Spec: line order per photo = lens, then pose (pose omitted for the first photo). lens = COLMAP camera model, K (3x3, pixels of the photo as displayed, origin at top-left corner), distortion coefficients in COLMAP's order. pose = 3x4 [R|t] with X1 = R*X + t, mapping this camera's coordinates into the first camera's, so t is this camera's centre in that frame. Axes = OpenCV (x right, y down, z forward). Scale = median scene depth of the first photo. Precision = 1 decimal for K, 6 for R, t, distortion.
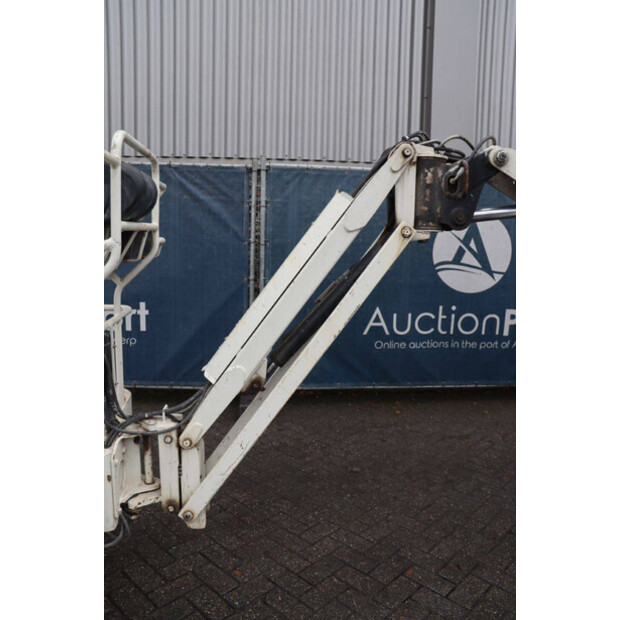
lens RADIAL K [[505.9, 0, 308.2], [0, 505.9, 319.5], [0, 0, 1]] dist [-0.151447, 0.094584]
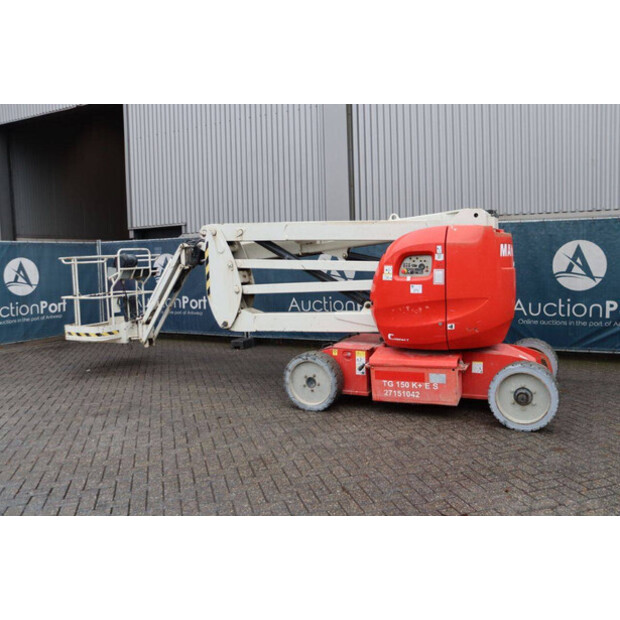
lens RADIAL K [[535.2, 0, 311.2], [0, 535.2, 309.2], [0, 0, 1]] dist [-0.116152, 0.058775]
pose [[0.855000, 0.001008, -0.518627, 1.338643], [-0.037445, 0.997508, -0.059791, 0.150805], [0.517275, 0.070542, 0.852907, -0.819604]]
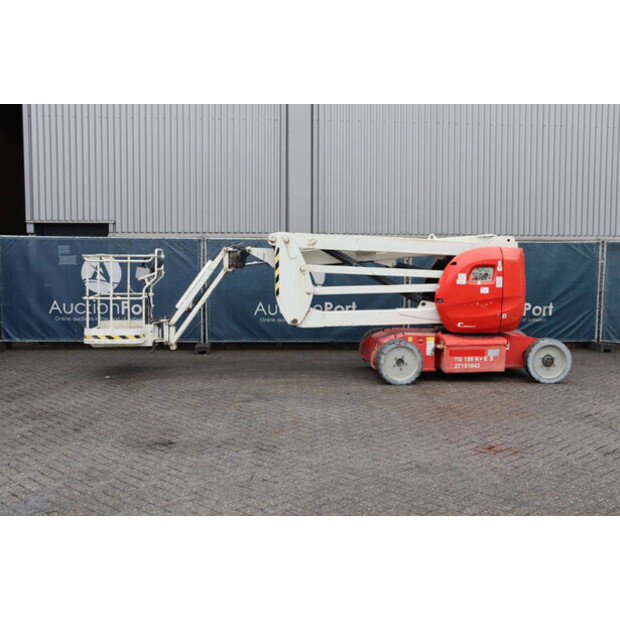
lens RADIAL K [[663.4, 0, 311.0], [0, 663.4, 310.7], [0, 0, 1]] dist [-0.037538, 0.000000]
pose [[0.999418, -0.015996, -0.030119, 0.439885], [0.013077, 0.995414, -0.094759, 0.283787], [0.031496, 0.094310, 0.995044, -1.801375]]
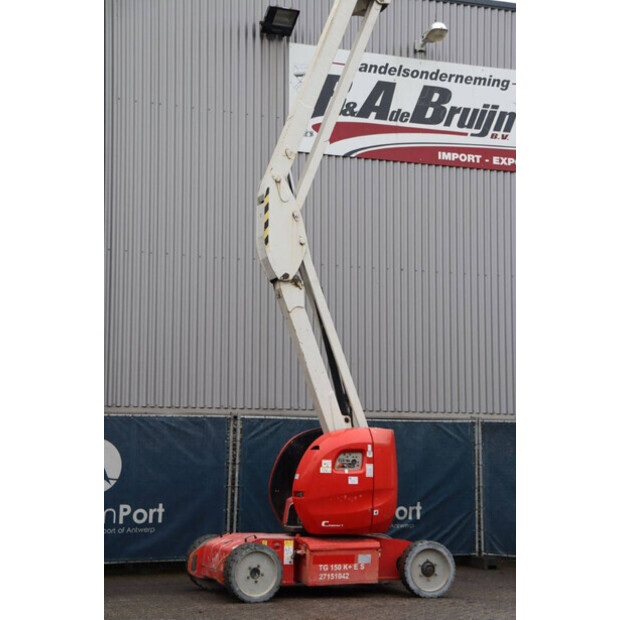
lens RADIAL K [[1291.2, 0, 308.4], [0, 1291.2, 323.6], [0, 0, 1]] dist [0.320806, 0.000000]
pose [[0.963448, 0.011266, 0.267657, -0.102612], [0.058640, 0.966017, -0.251737, 0.481254], [-0.261397, 0.258231, 0.930047, -2.948507]]
